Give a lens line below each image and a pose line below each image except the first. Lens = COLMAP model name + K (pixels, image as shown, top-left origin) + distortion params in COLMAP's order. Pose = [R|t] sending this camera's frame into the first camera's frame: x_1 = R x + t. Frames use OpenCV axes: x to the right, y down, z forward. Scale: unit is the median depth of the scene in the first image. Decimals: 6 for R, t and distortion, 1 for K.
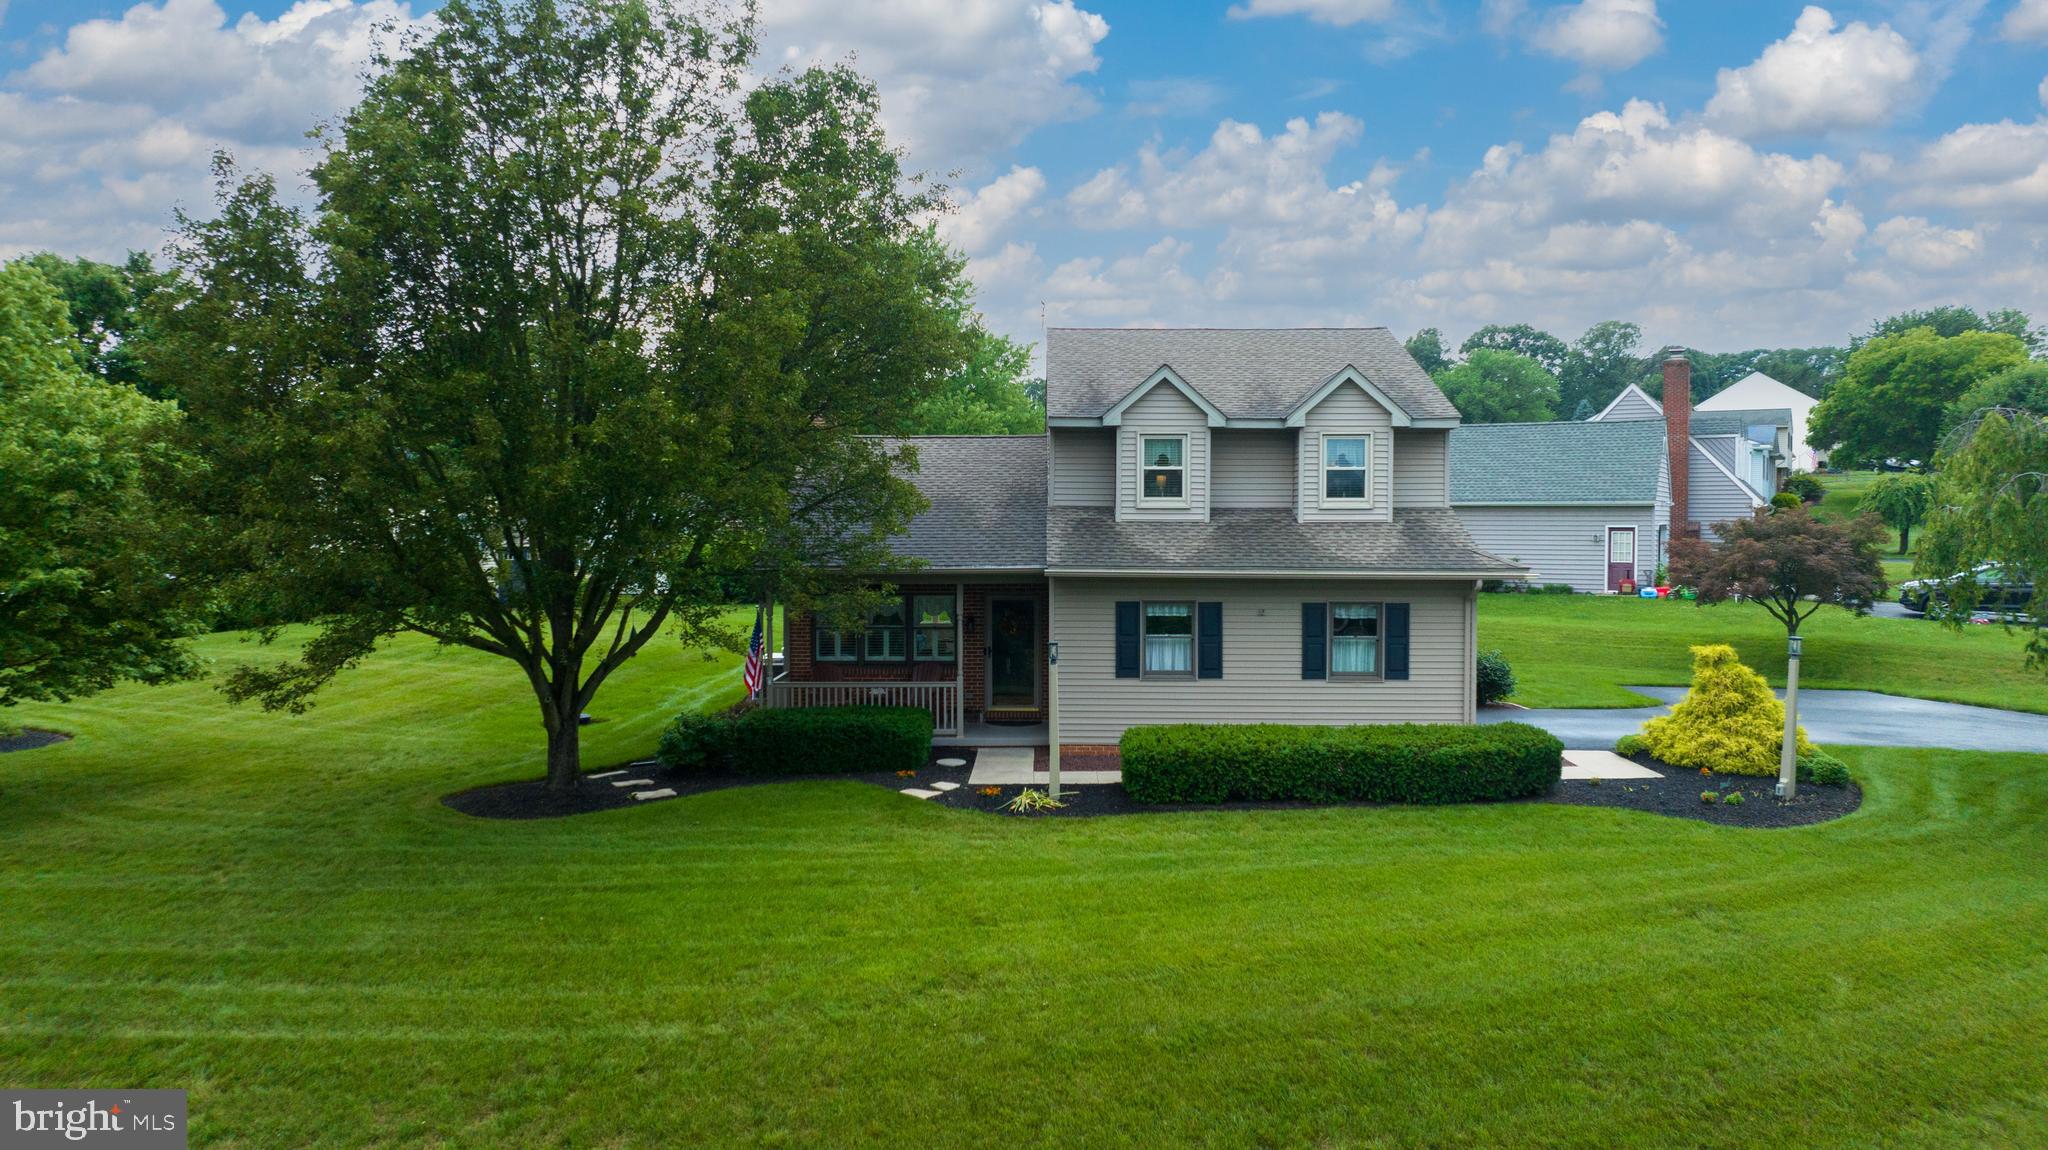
lens RADIAL K [[1439.8, 0, 1024.0], [0, 1439.8, 575.0], [0, 0, 1]] dist [-0.068785, 0.102190]
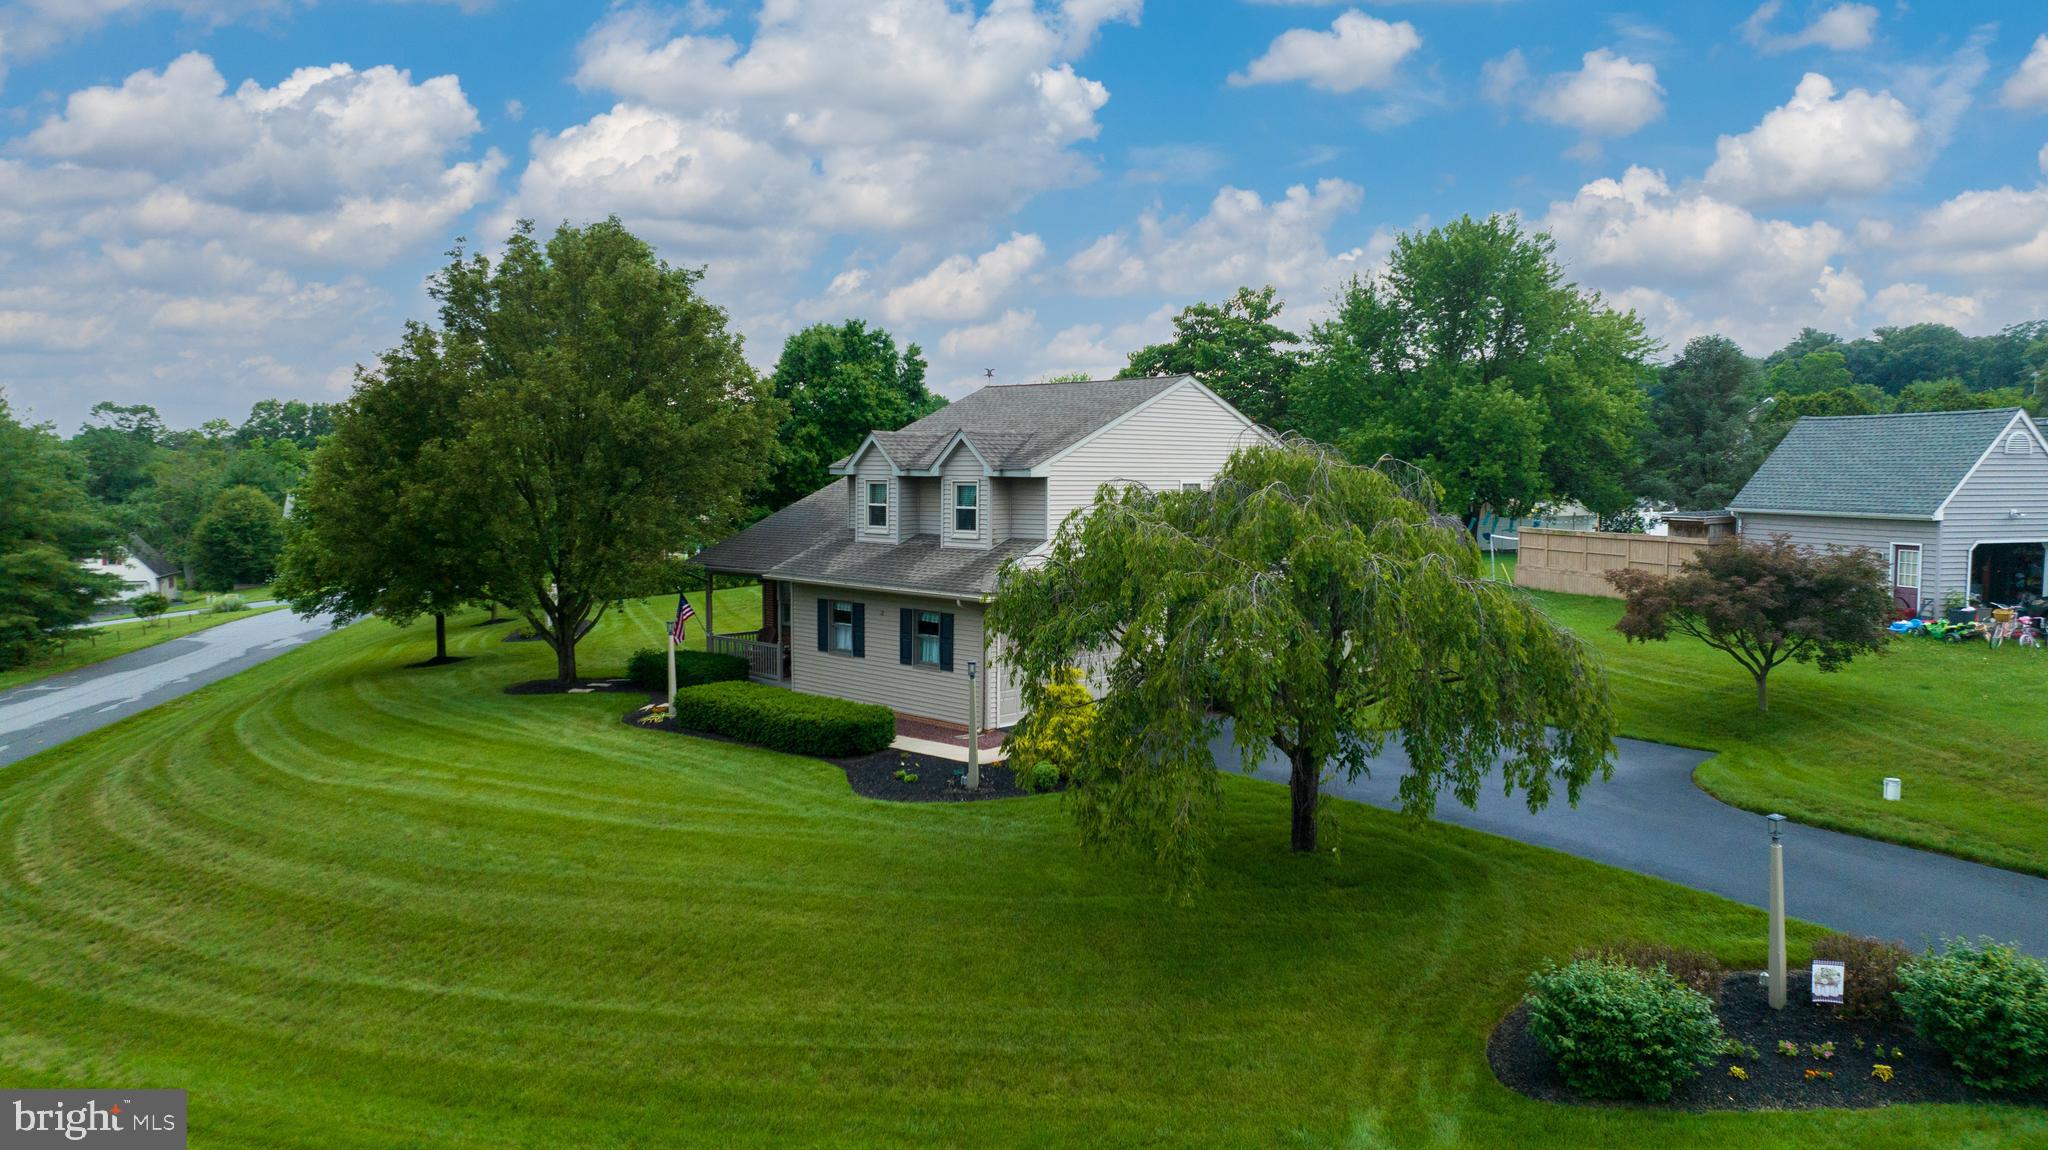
lens RADIAL K [[1439.8, 0, 1024.0], [0, 1439.8, 575.0], [0, 0, 1]] dist [-0.068785, 0.102190]
pose [[0.313277, -0.029765, -0.949195, 1.564709], [-0.048571, 0.997698, -0.047316, 0.052074], [0.948419, 0.060927, 0.311110, 0.741697]]
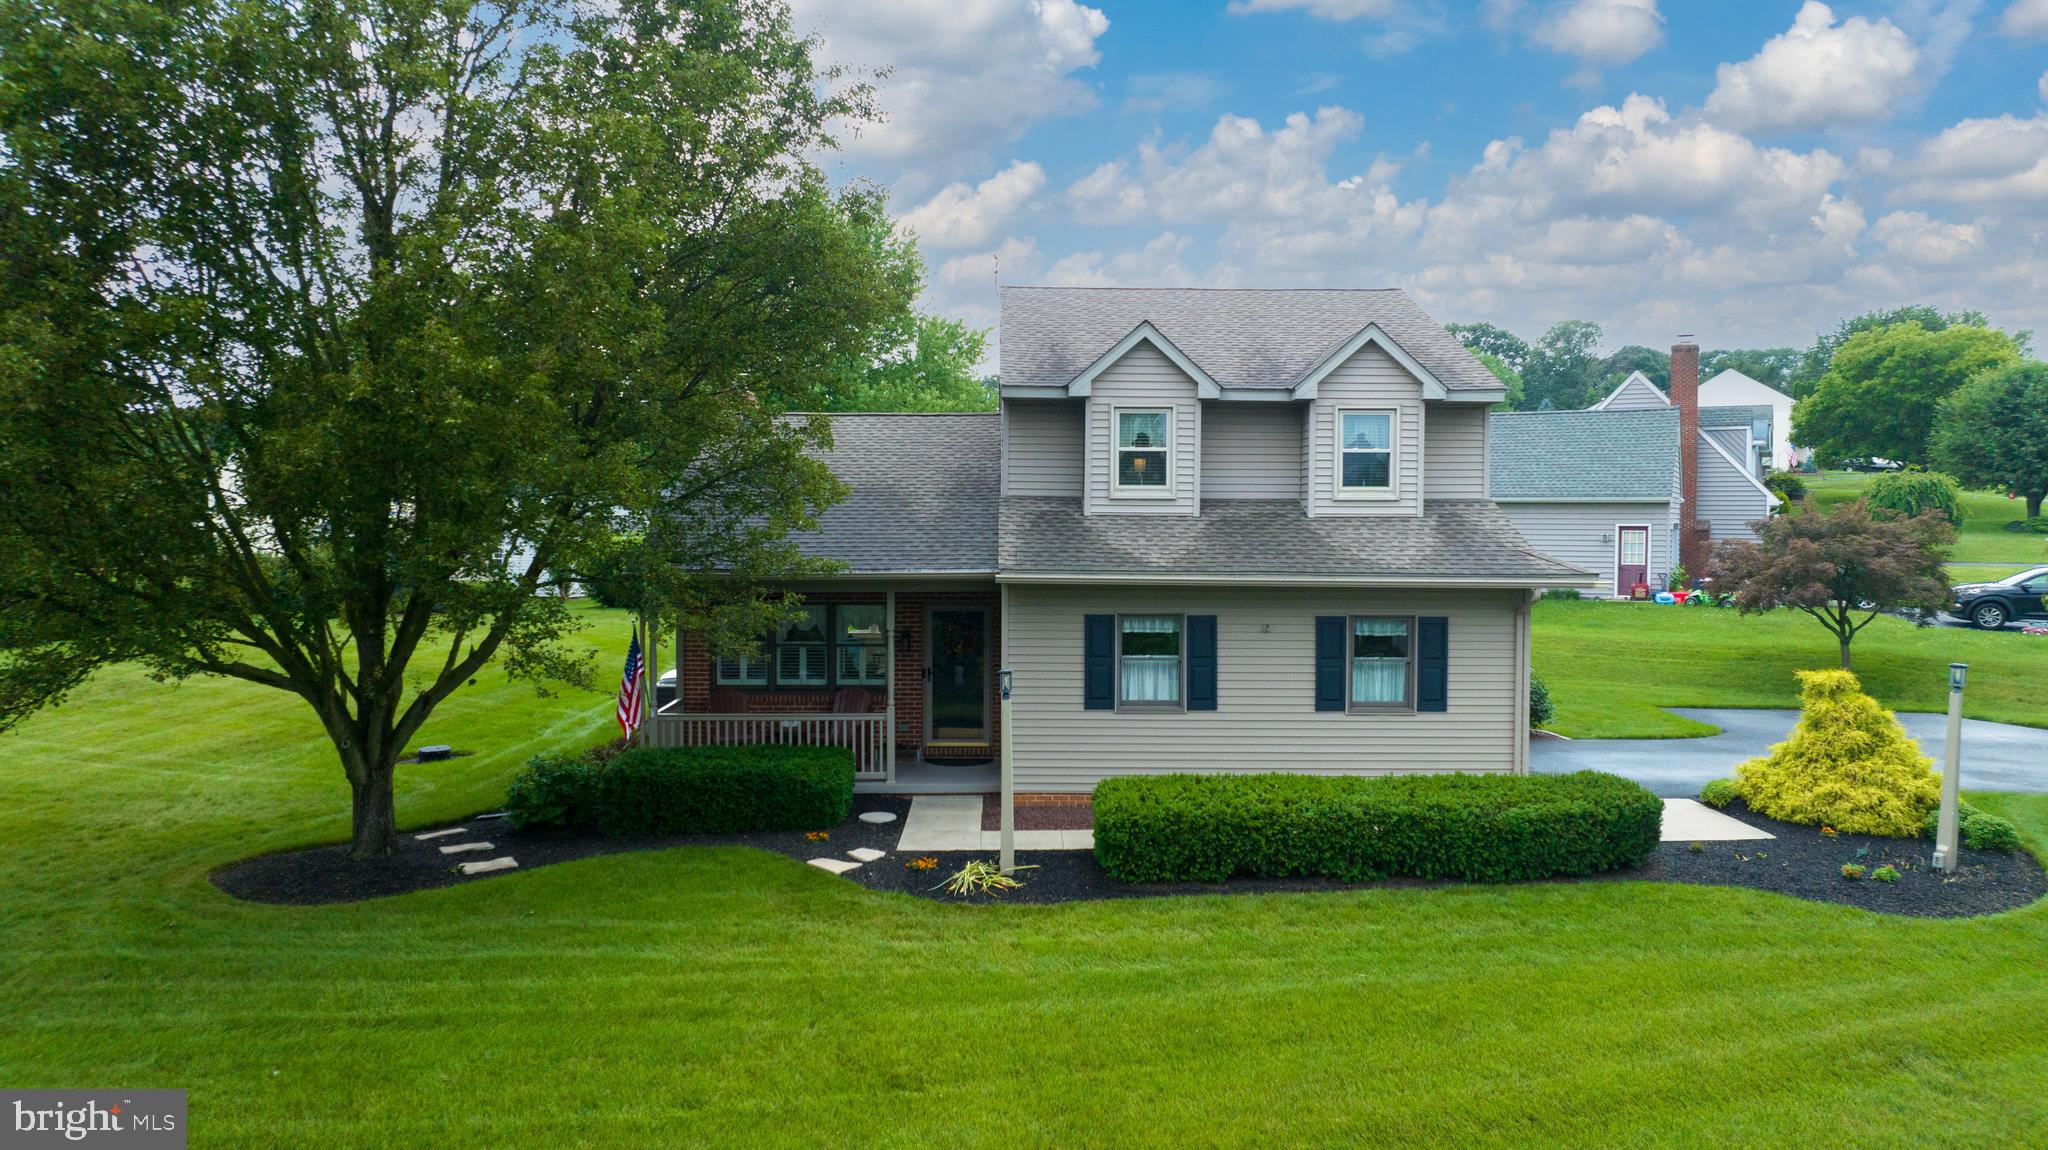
lens RADIAL K [[1439.8, 0, 1024.0], [0, 1439.8, 575.0], [0, 0, 1]] dist [-0.068785, 0.102190]
pose [[0.999553, 0.001855, 0.029838, 0.006376], [-0.001873, 0.999998, 0.000581, -0.004201], [-0.029837, -0.000637, 0.999555, 0.209814]]
